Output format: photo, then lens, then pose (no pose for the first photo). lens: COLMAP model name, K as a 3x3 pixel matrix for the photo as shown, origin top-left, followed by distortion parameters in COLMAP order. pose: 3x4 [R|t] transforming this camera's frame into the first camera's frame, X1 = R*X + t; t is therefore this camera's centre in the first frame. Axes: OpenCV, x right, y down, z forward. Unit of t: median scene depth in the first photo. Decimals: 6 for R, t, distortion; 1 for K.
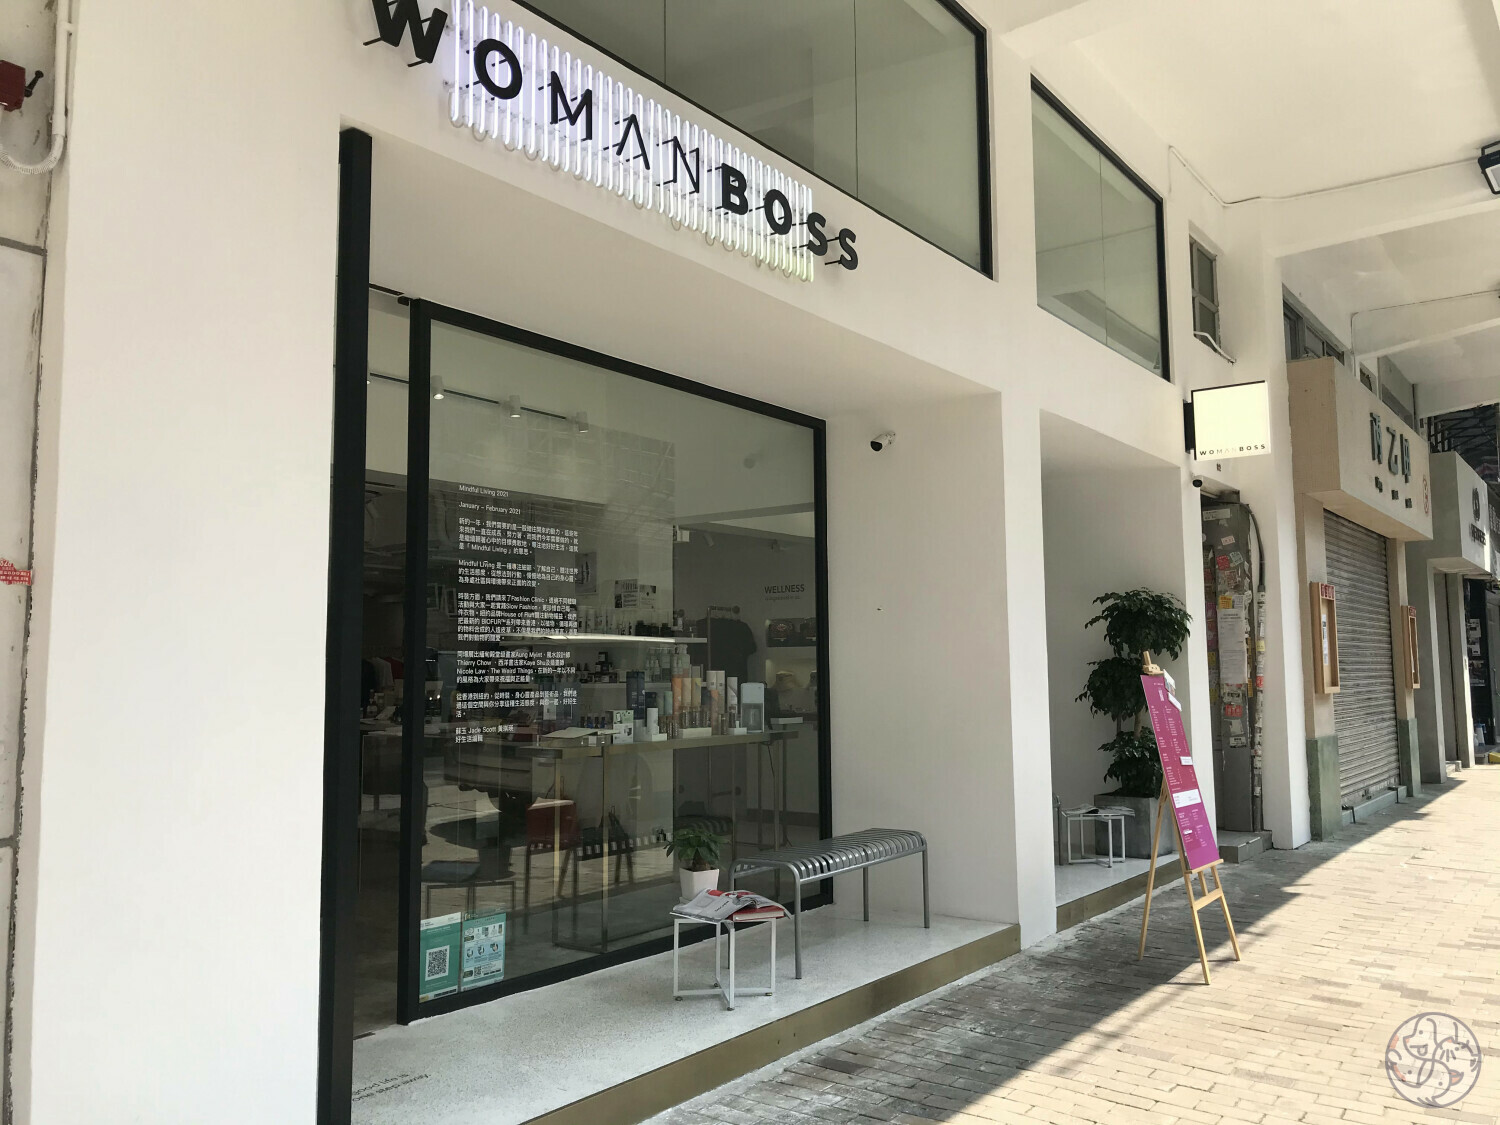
lens RADIAL K [[1236.3, 0, 750.0], [0, 1236.3, 562.5], [0, 0, 1]] dist [0.047872, -0.002469]
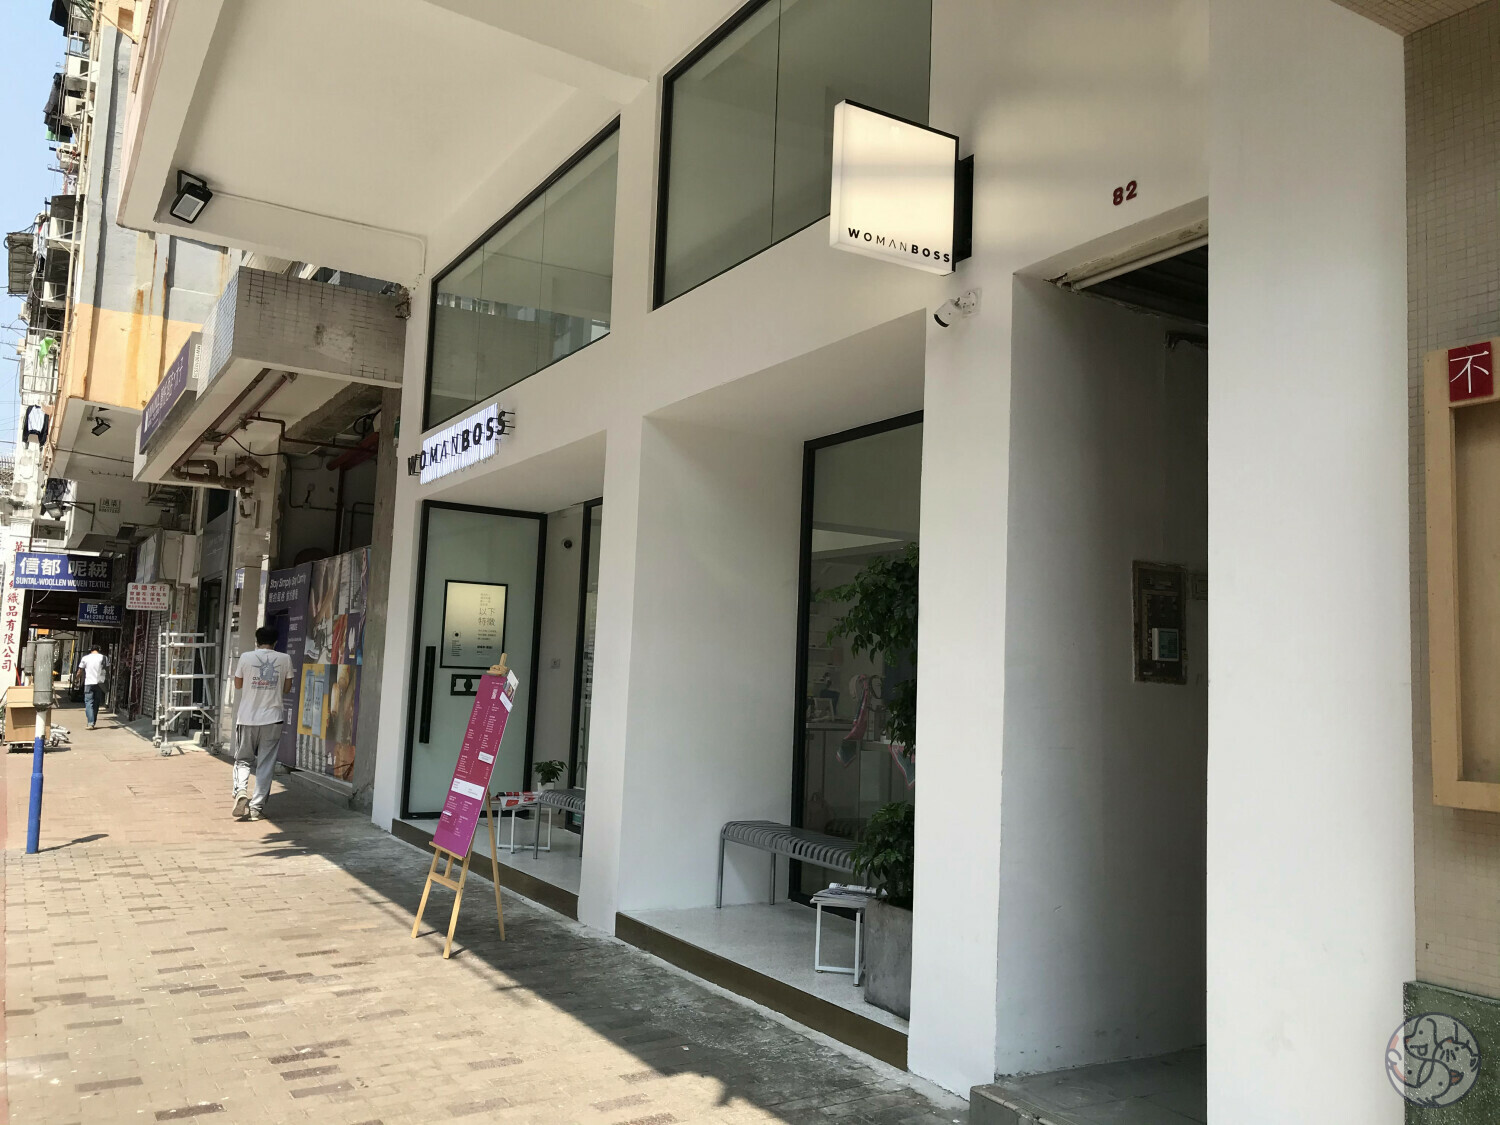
lens RADIAL K [[1236.3, 0, 750.0], [0, 1236.3, 562.5], [0, 0, 1]] dist [0.047872, -0.002469]
pose [[-0.382380, -0.089871, -0.919624, 1.507700], [0.054358, 0.991347, -0.119482, 0.158425], [0.922405, -0.095676, -0.374186, 1.952981]]
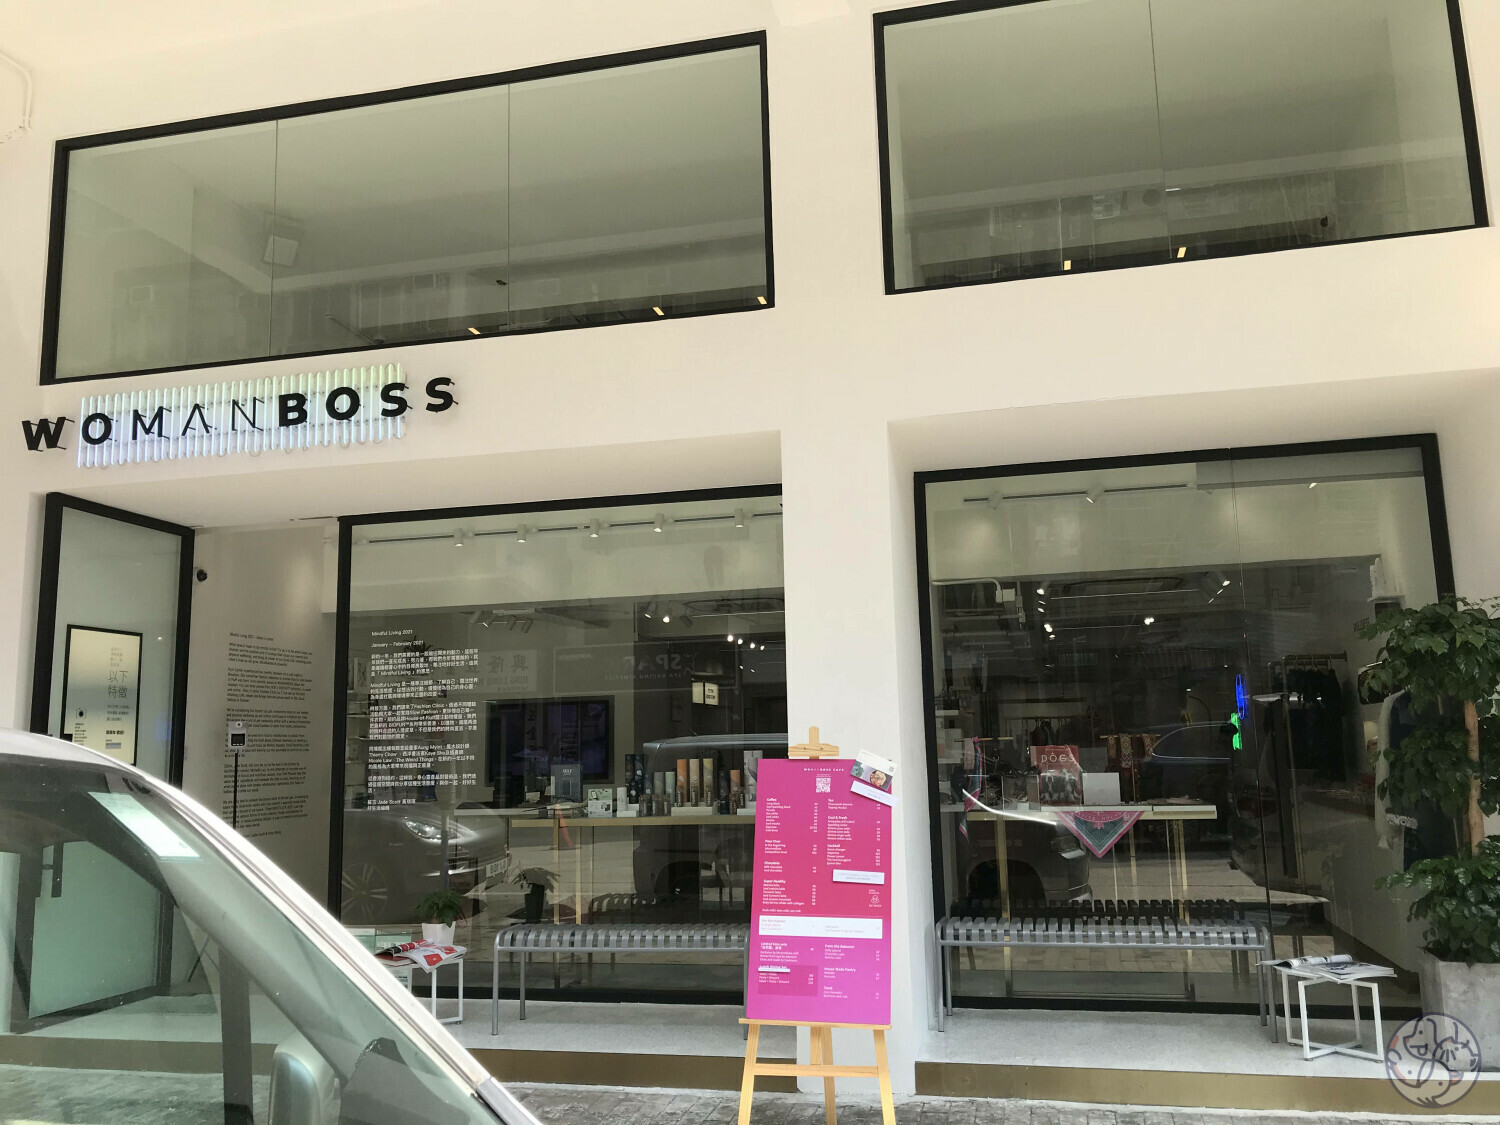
lens RADIAL K [[1236.3, 0, 750.0], [0, 1236.3, 562.5], [0, 0, 1]] dist [0.047872, -0.002469]
pose [[0.376677, -0.139362, -0.915802, 1.246178], [0.104544, 0.988698, -0.107455, 0.058224], [0.920427, -0.055266, 0.386989, 0.821357]]
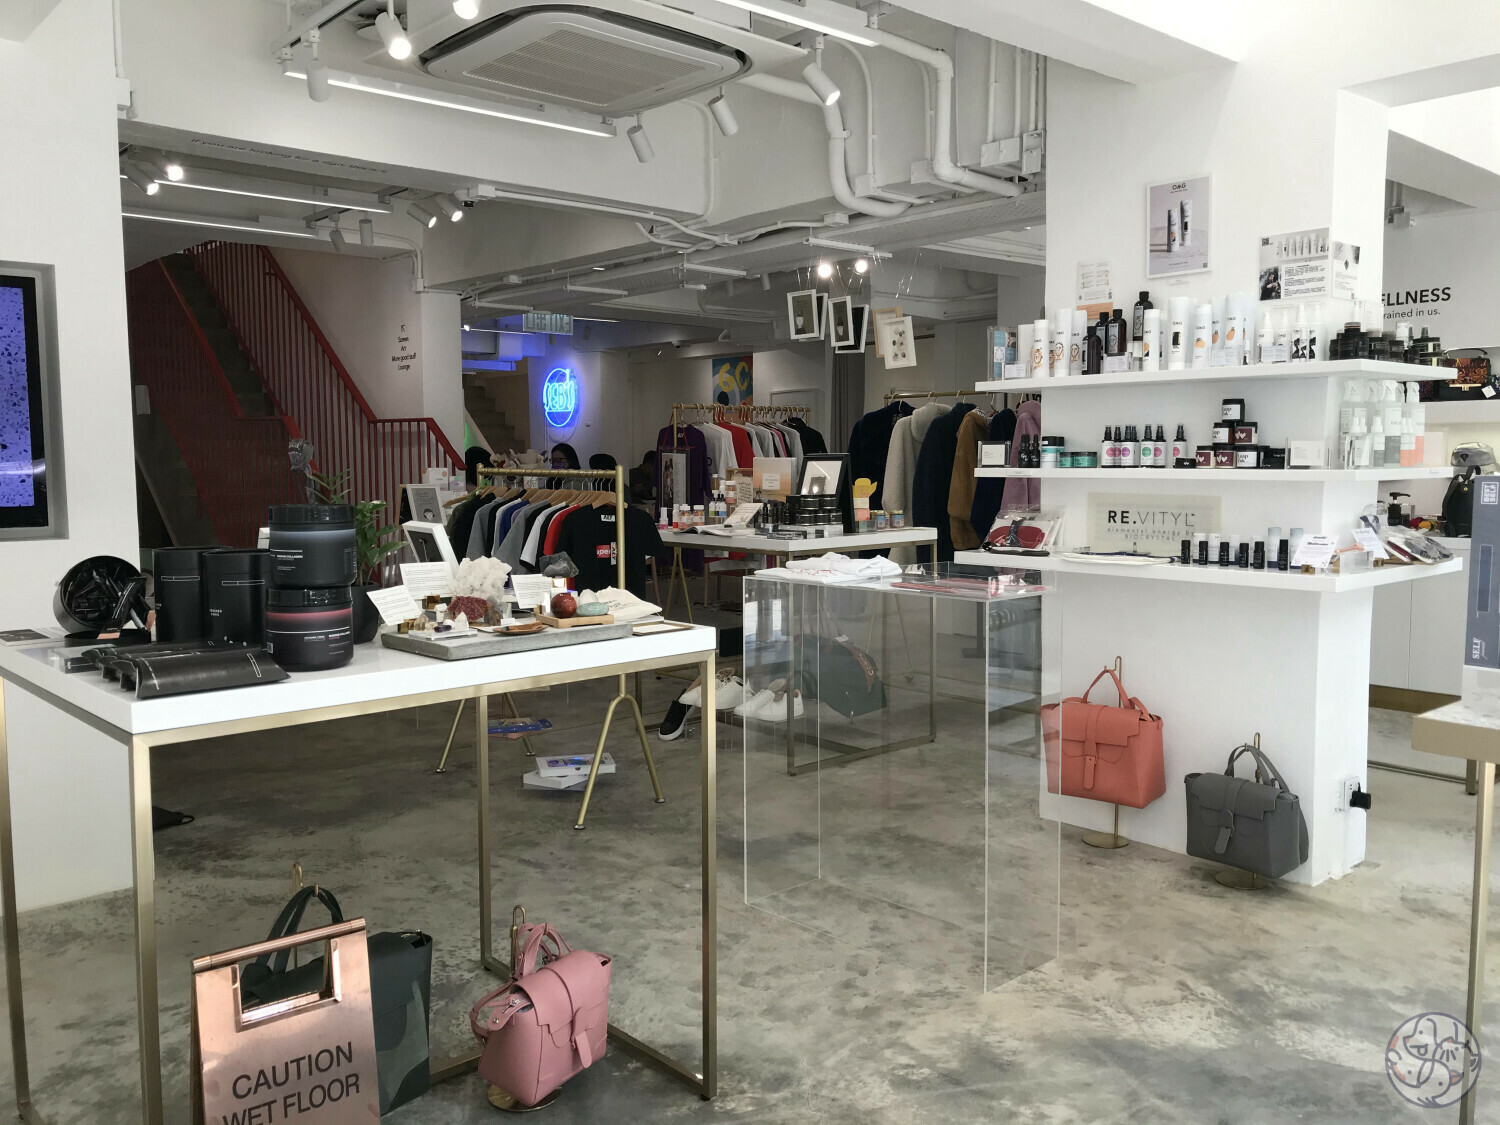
lens RADIAL K [[1236.3, 0, 750.0], [0, 1236.3, 562.5], [0, 0, 1]] dist [0.047872, -0.002469]
pose [[0.976497, 0.023454, -0.214253, -0.203735], [0.015468, 0.983873, 0.178200, 0.050070], [0.214977, -0.177325, 0.960386, 0.548678]]
